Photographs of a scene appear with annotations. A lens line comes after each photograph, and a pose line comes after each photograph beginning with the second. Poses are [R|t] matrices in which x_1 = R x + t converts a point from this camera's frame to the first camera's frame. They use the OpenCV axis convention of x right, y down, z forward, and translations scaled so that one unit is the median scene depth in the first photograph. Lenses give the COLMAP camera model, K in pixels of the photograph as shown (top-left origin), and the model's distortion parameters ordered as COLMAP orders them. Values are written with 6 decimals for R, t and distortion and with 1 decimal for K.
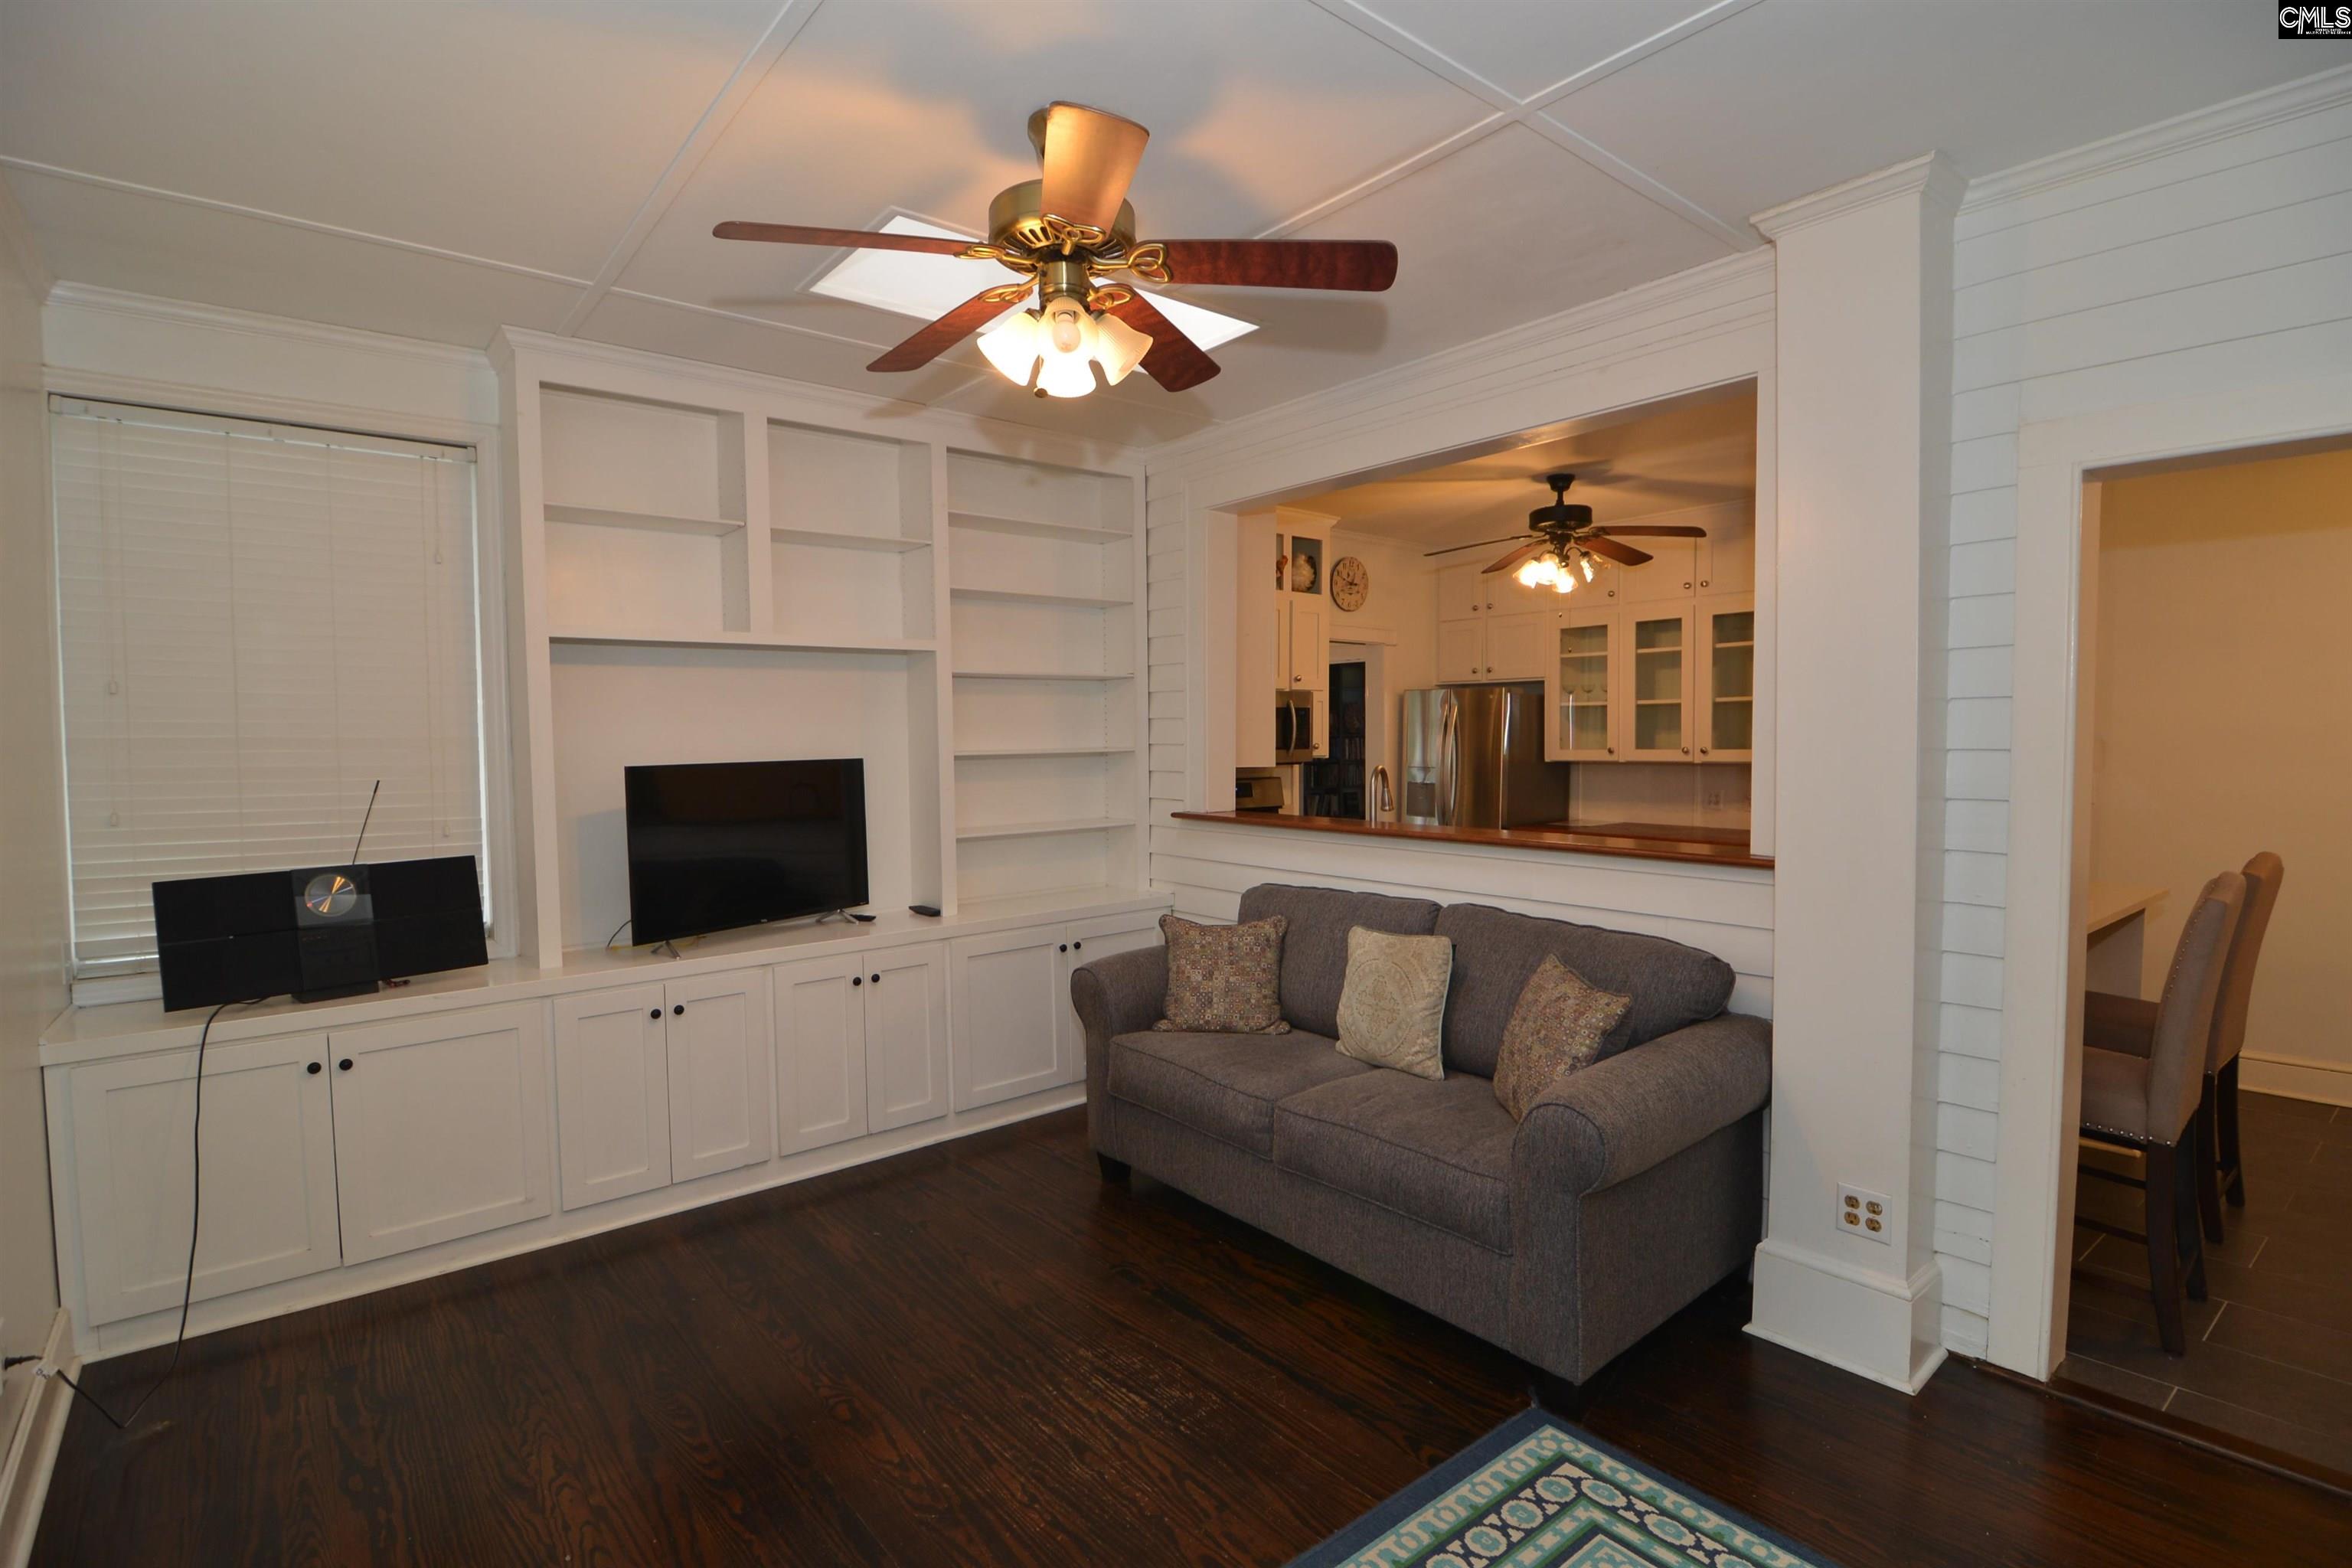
lens RADIAL K [[1114.8, 0, 1176.2], [0, 1114.8, 779.4], [0, 0, 1]] dist [-0.016631, -0.000576]
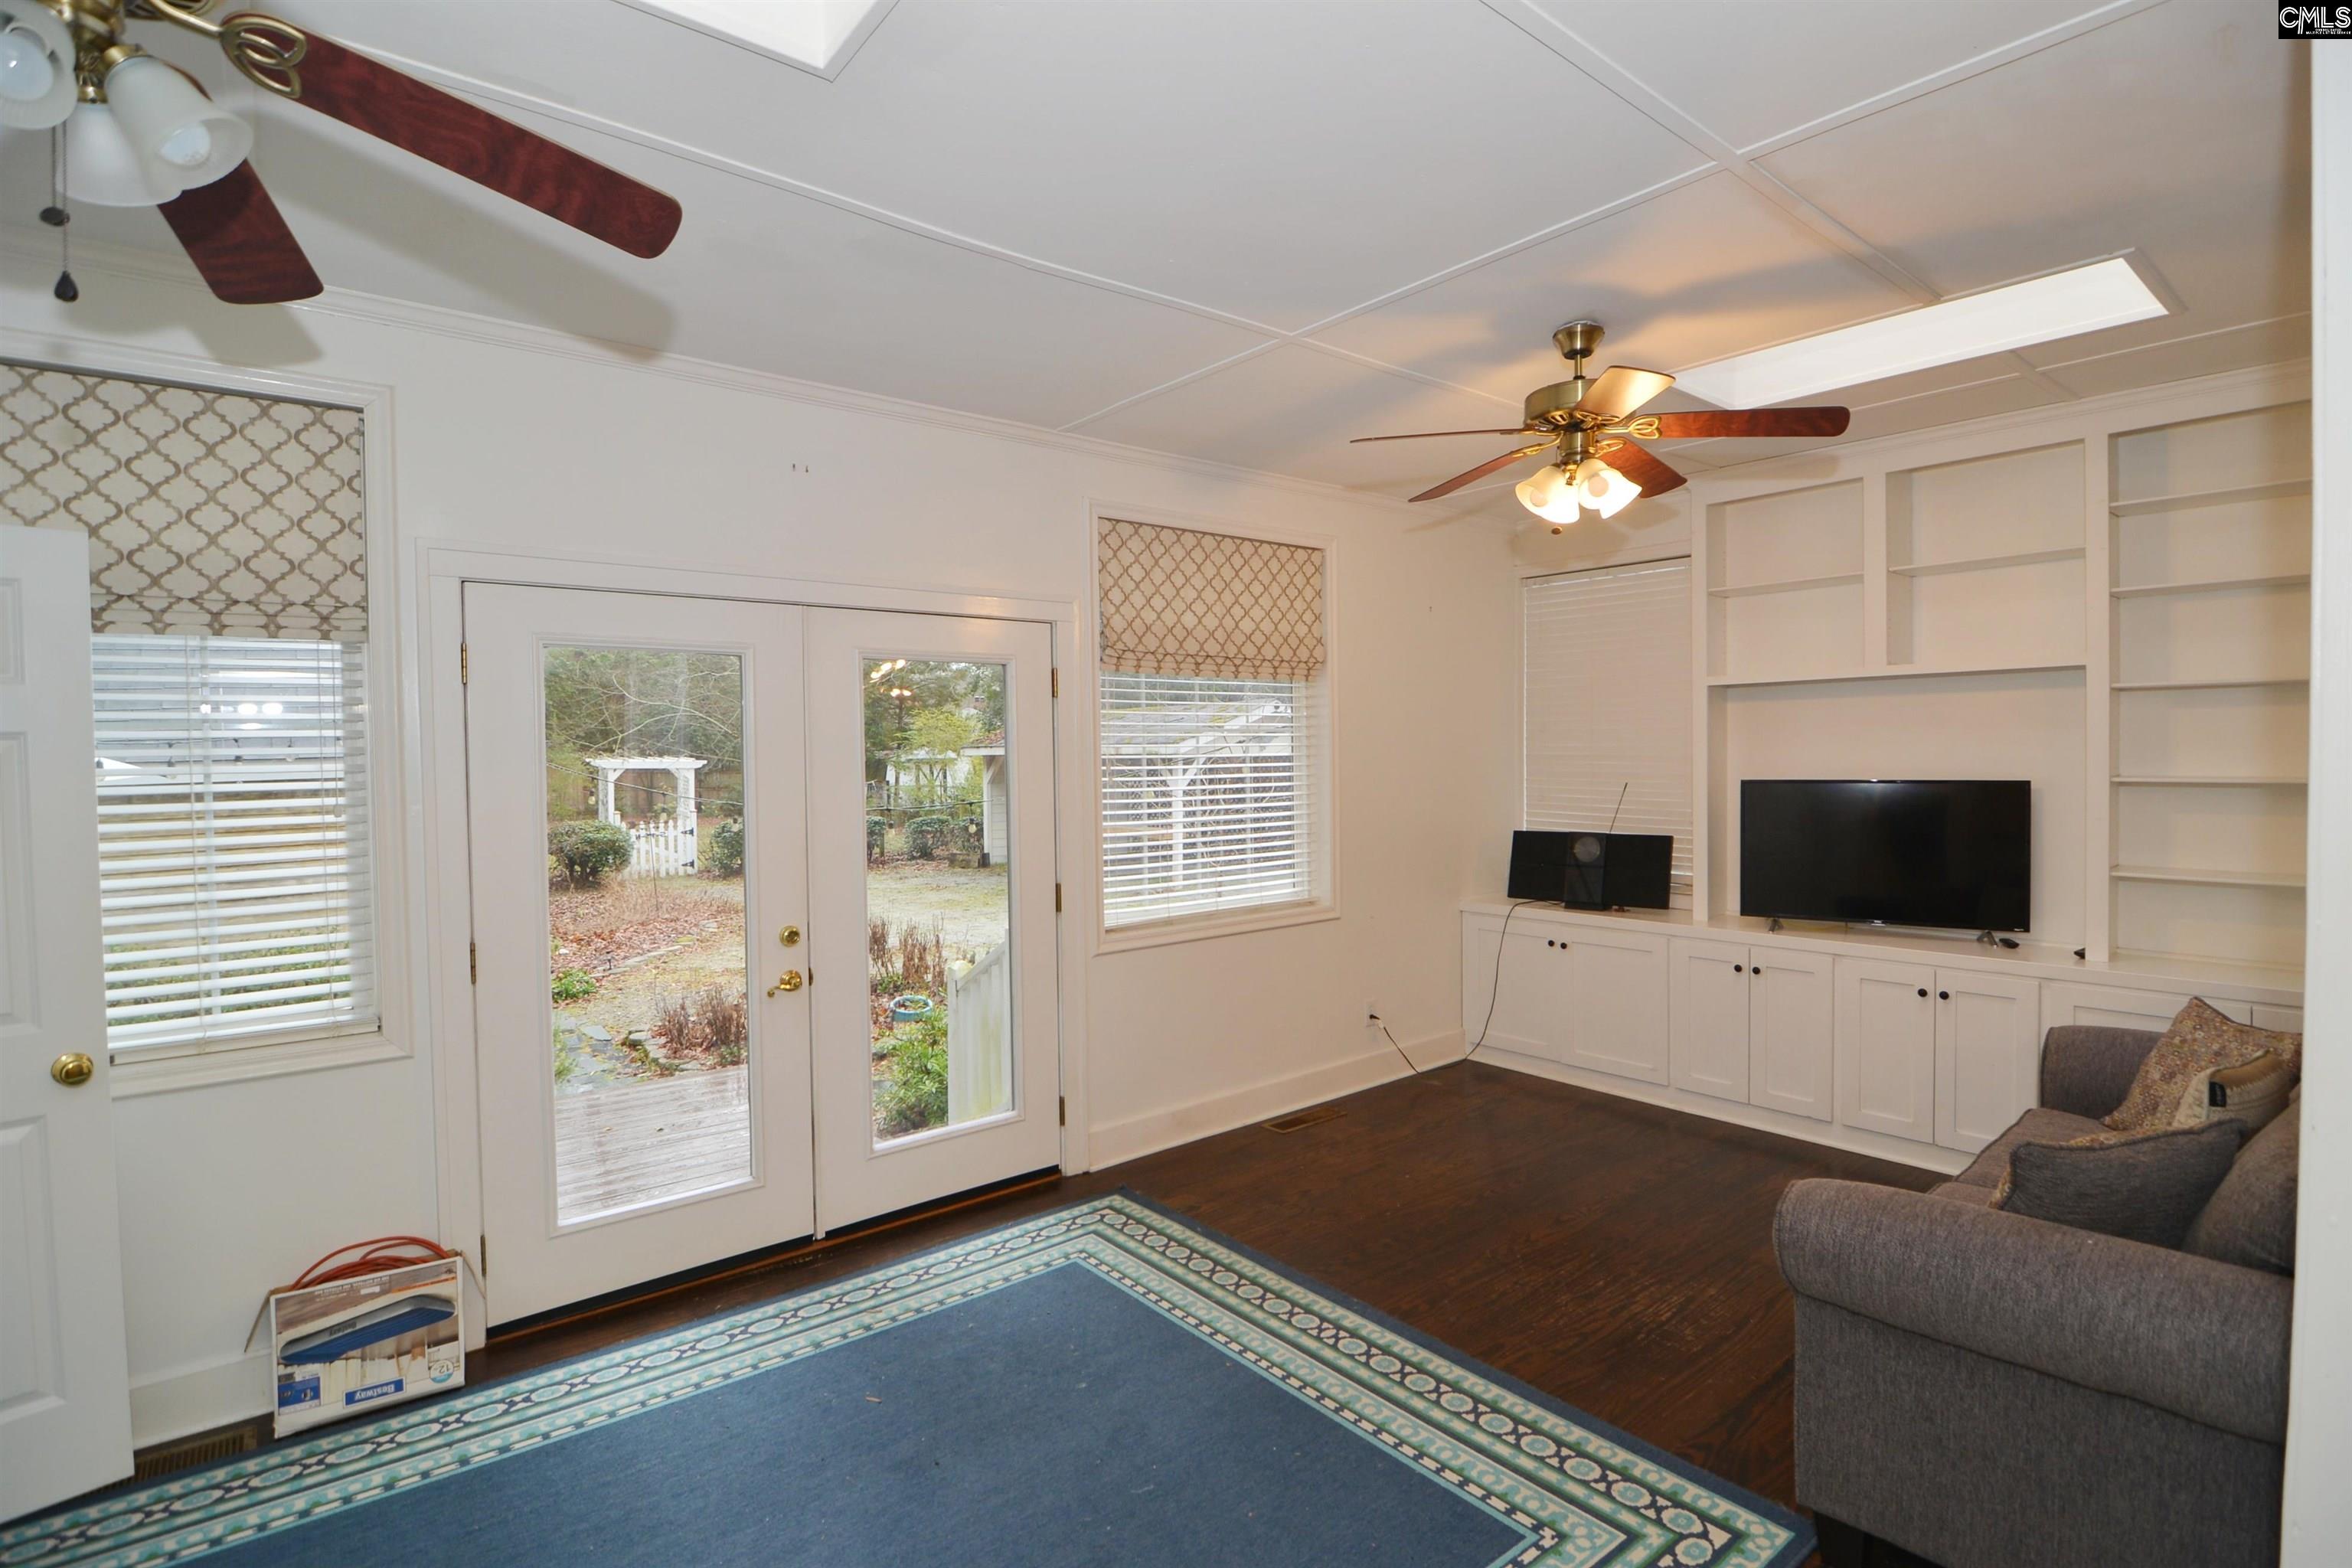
lens RADIAL K [[1143.4, 0, 1177.7], [0, 1143.4, 779.3], [0, 0, 1]] dist [-0.028465, -0.000246]
pose [[0.001235, 0.037723, -0.999287, 0.917917], [-0.031869, 0.998782, 0.037665, -0.043816], [0.999491, 0.031800, 0.002436, 0.347782]]
